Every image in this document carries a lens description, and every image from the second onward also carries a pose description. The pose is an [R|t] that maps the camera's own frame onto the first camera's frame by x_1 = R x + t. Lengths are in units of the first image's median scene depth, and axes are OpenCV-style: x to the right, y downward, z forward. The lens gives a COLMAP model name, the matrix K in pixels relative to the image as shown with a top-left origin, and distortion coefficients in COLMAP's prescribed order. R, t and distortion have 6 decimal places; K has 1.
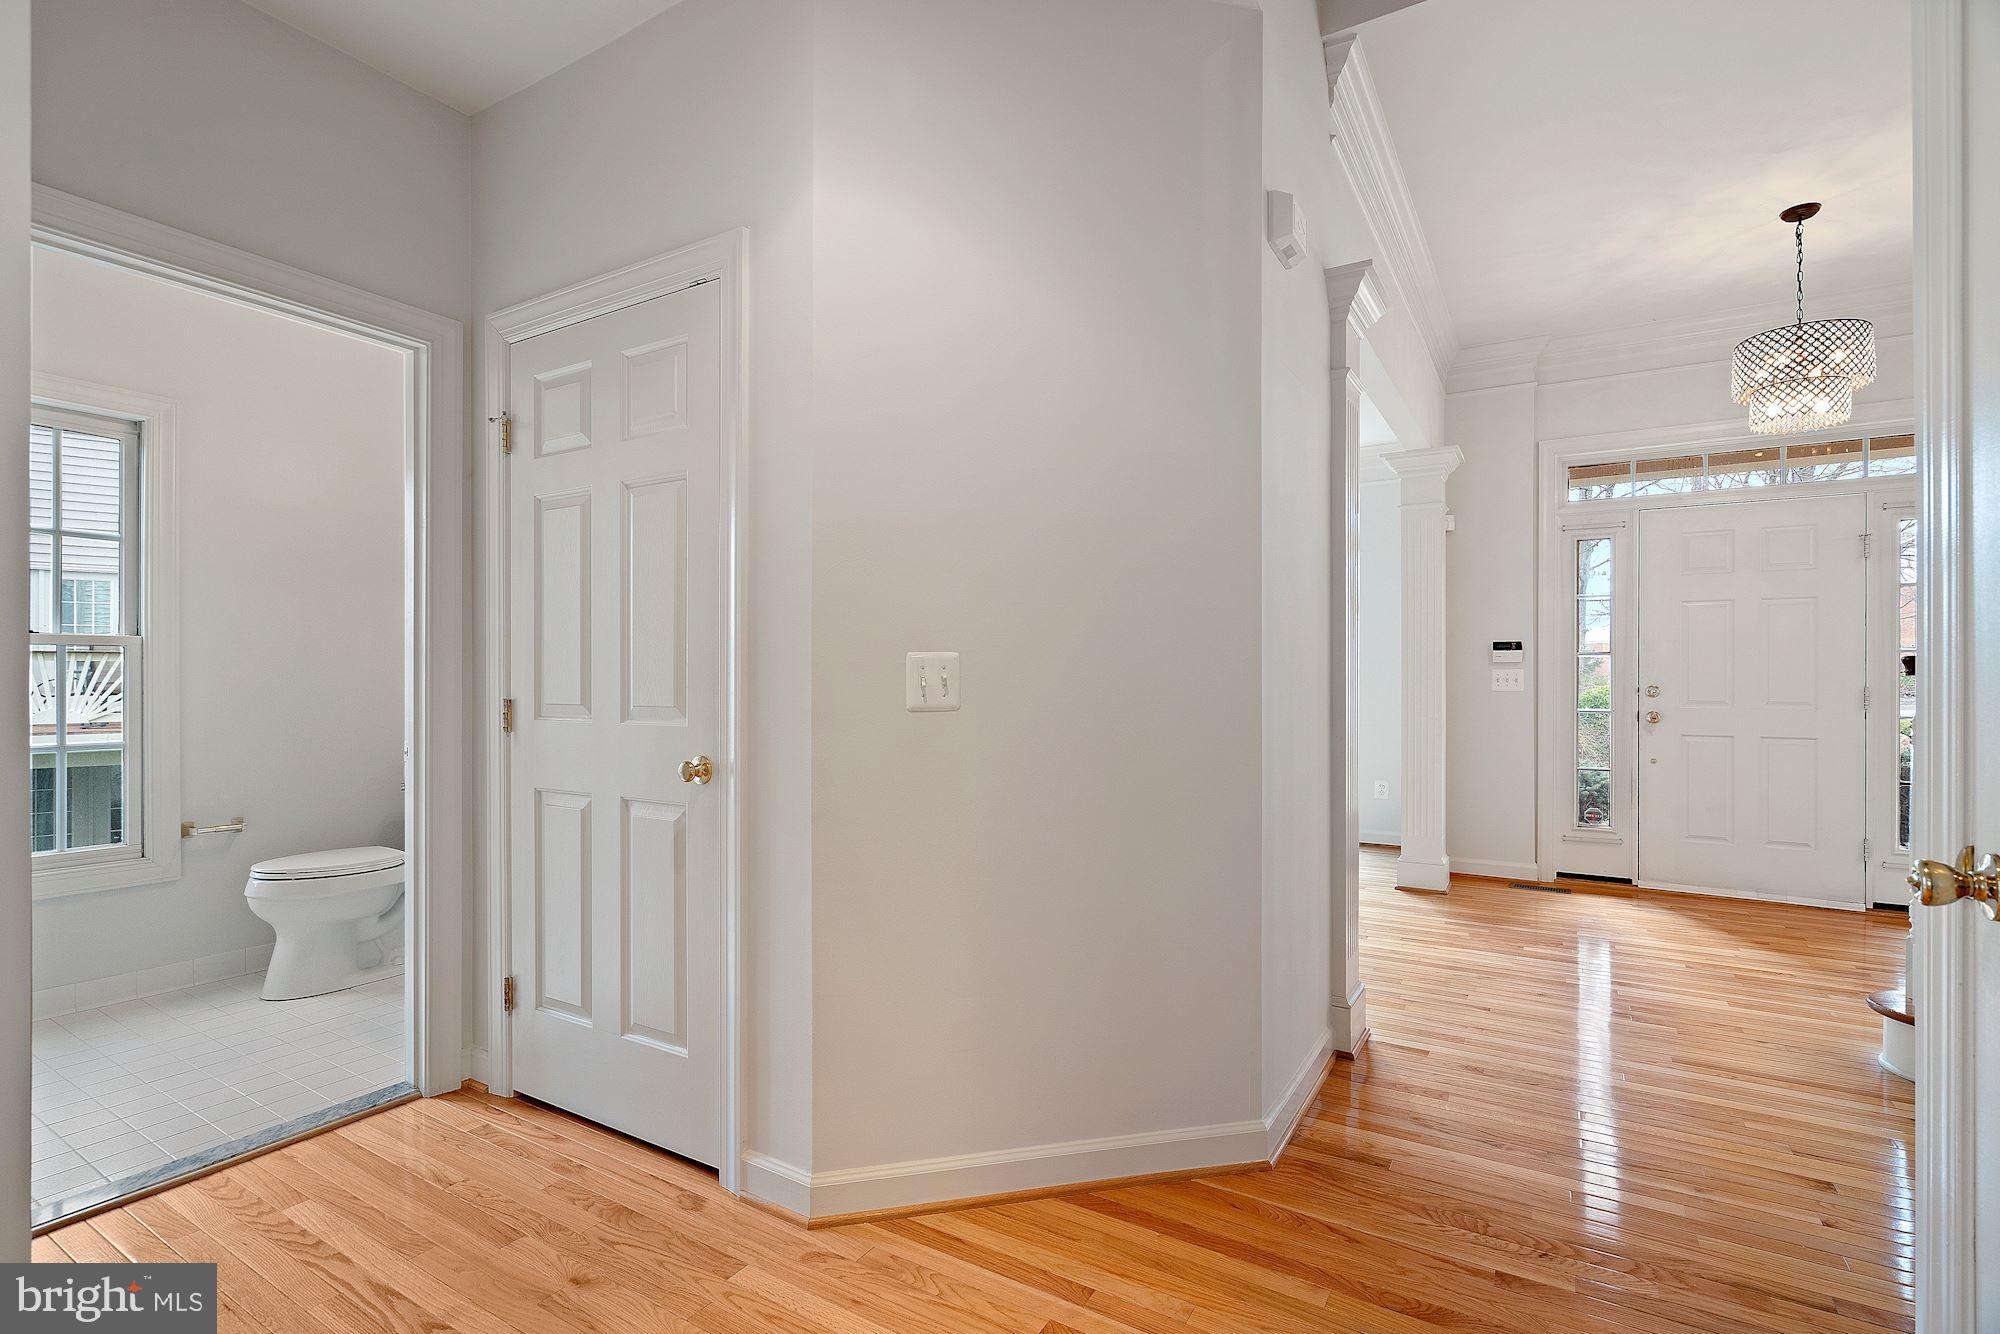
lens RADIAL K [[924.0, 0, 1020.7], [0, 924.0, 673.3], [0, 0, 1]] dist [-0.002002, 0.002365]
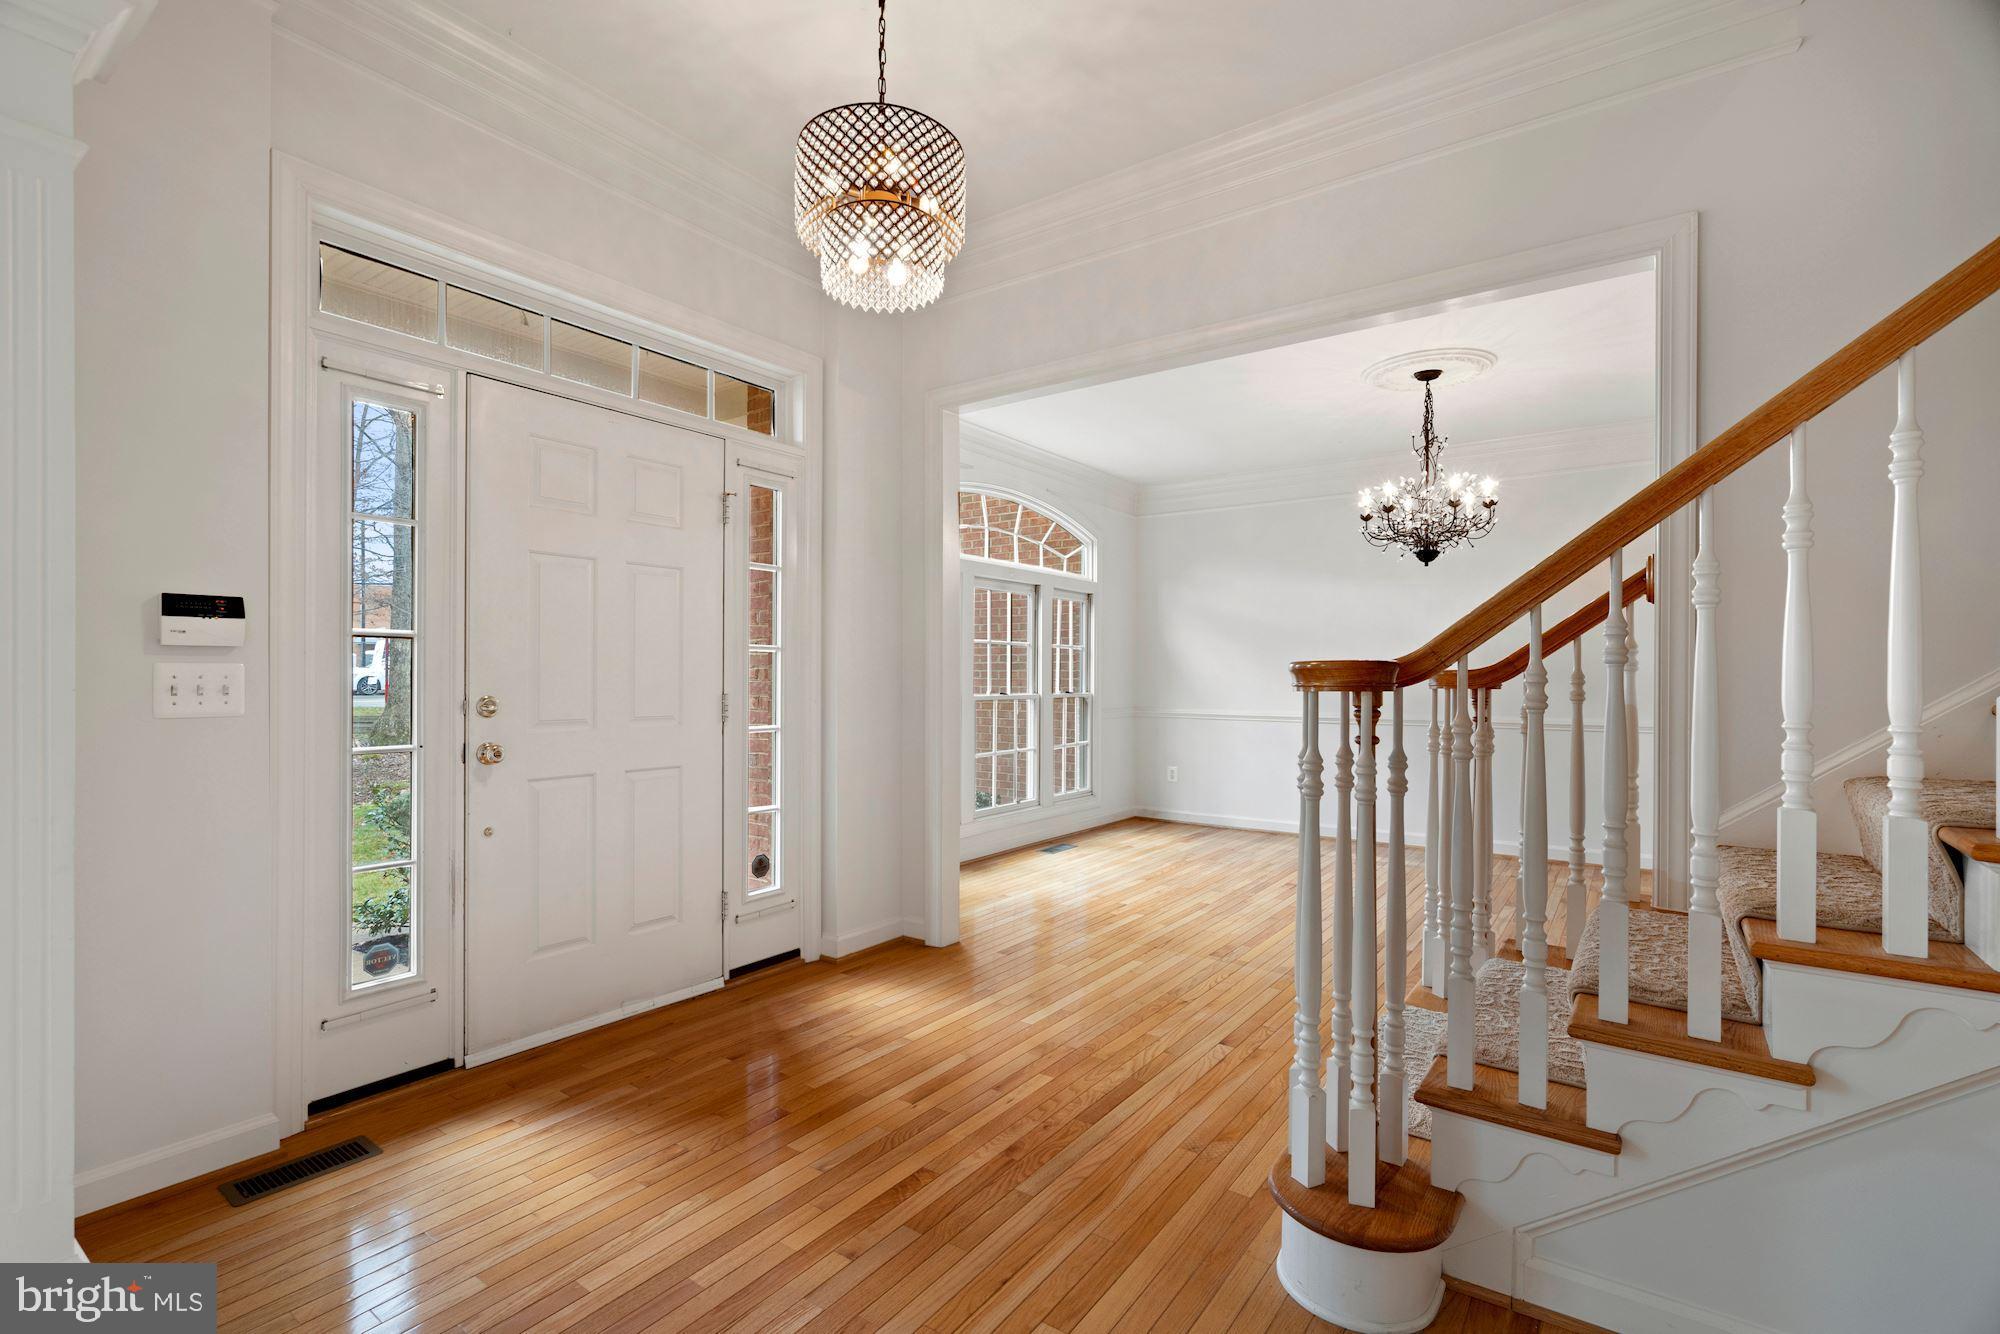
lens RADIAL K [[924.0, 0, 995.2], [0, 924.0, 673.3], [0, 0, 1]] dist [-0.002002, 0.002365]
pose [[0.101997, 0.006898, 0.994761, 0.161879], [-0.004141, 0.999970, -0.006509, 0.001478], [-0.994776, -0.003456, 0.102022, 0.636974]]
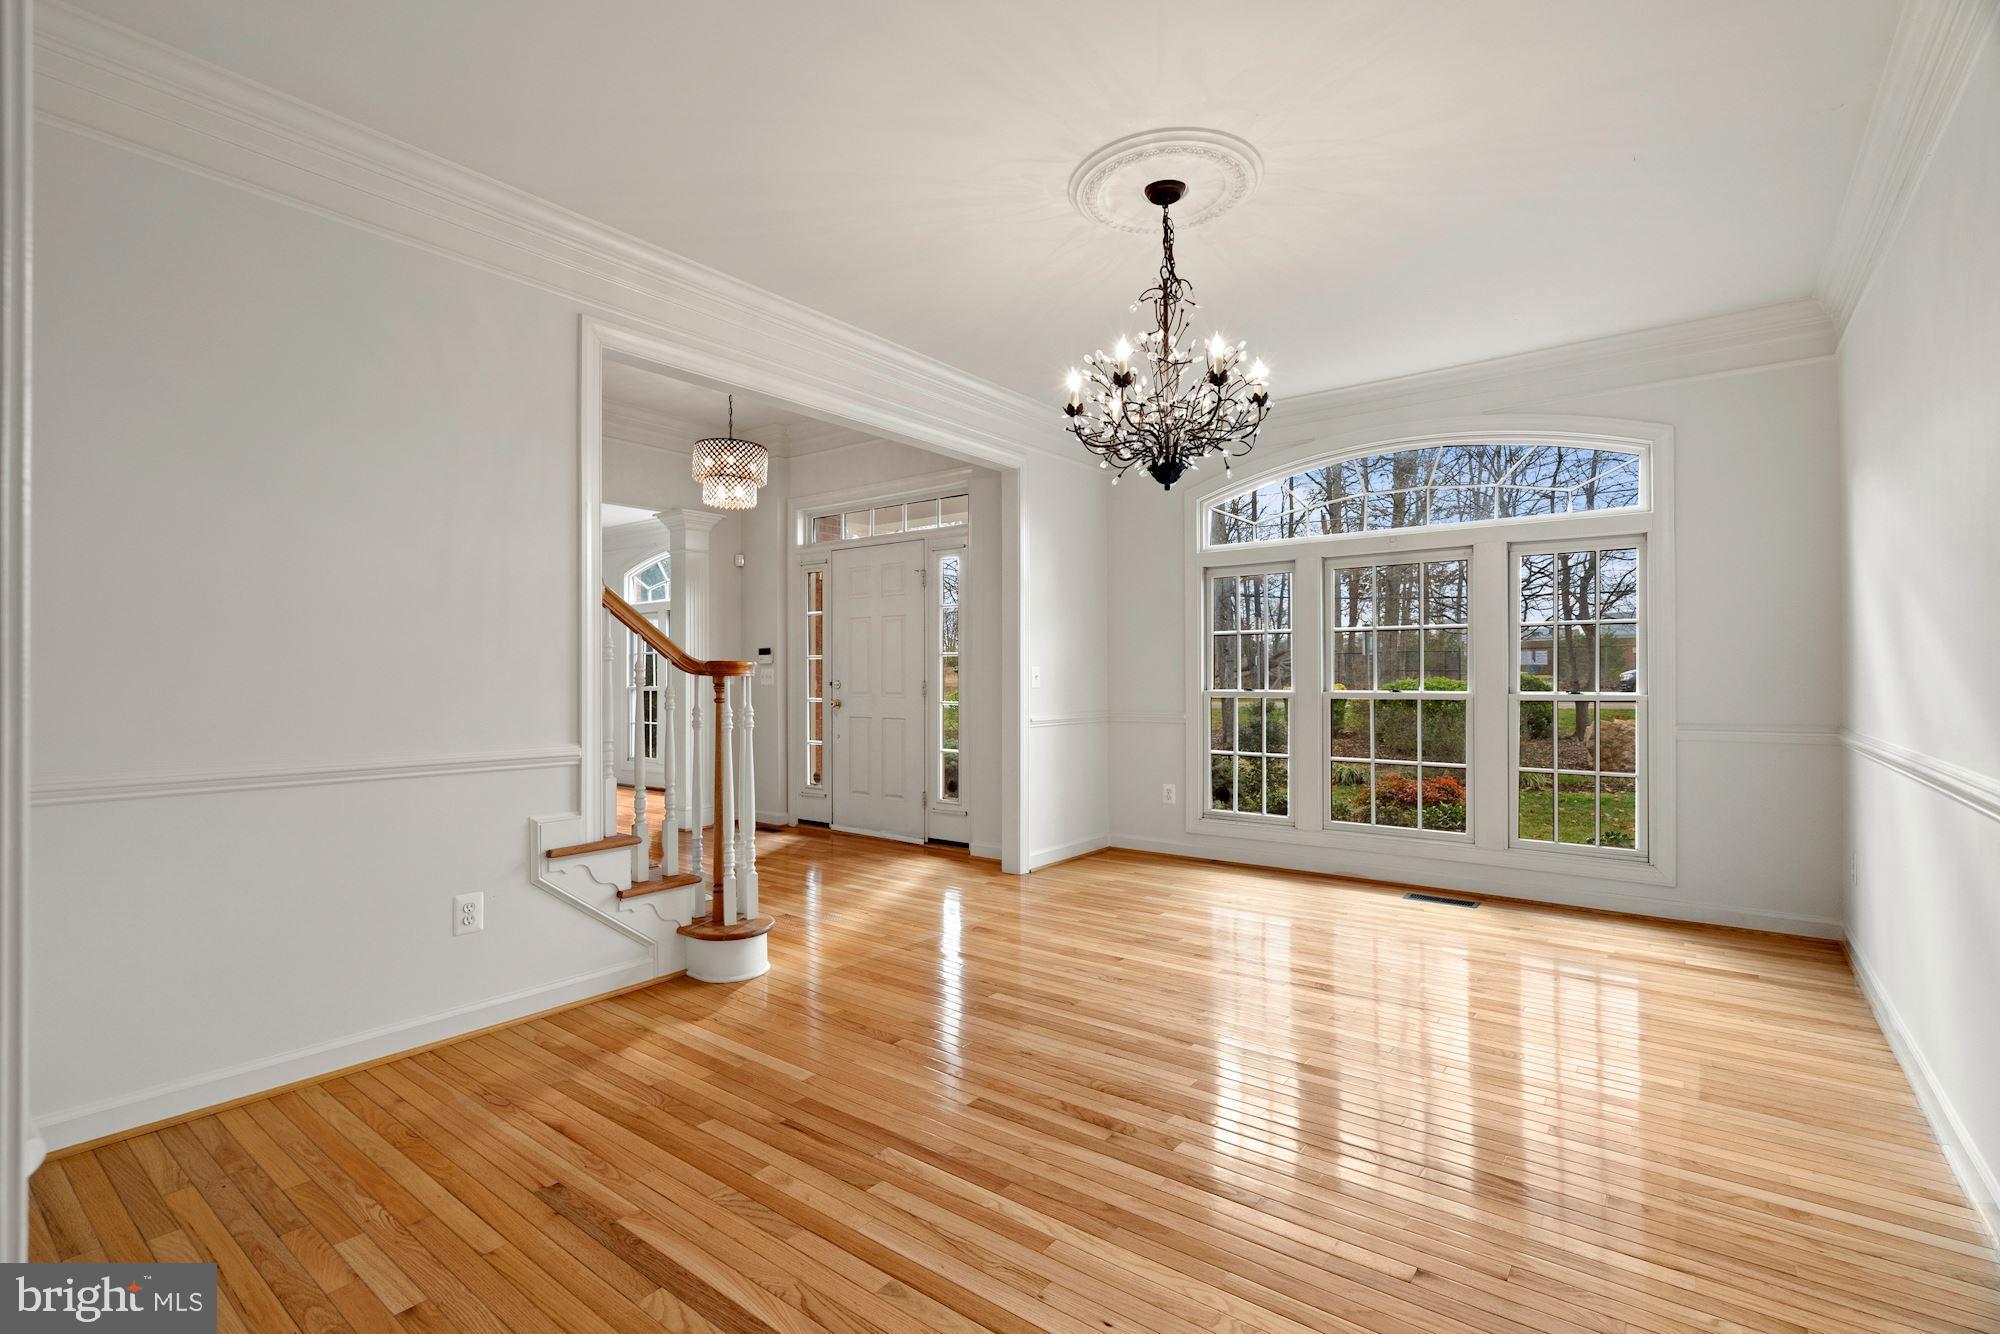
lens RADIAL K [[924.0, 0, 1011.6], [0, 924.0, 664.8], [0, 0, 1]] dist [-0.002002, 0.002365]
pose [[0.991813, 0.000161, -0.127700, 1.107897], [-0.000721, 0.999990, -0.004340, -0.004265], [0.127698, 0.004397, 0.991803, -0.315045]]
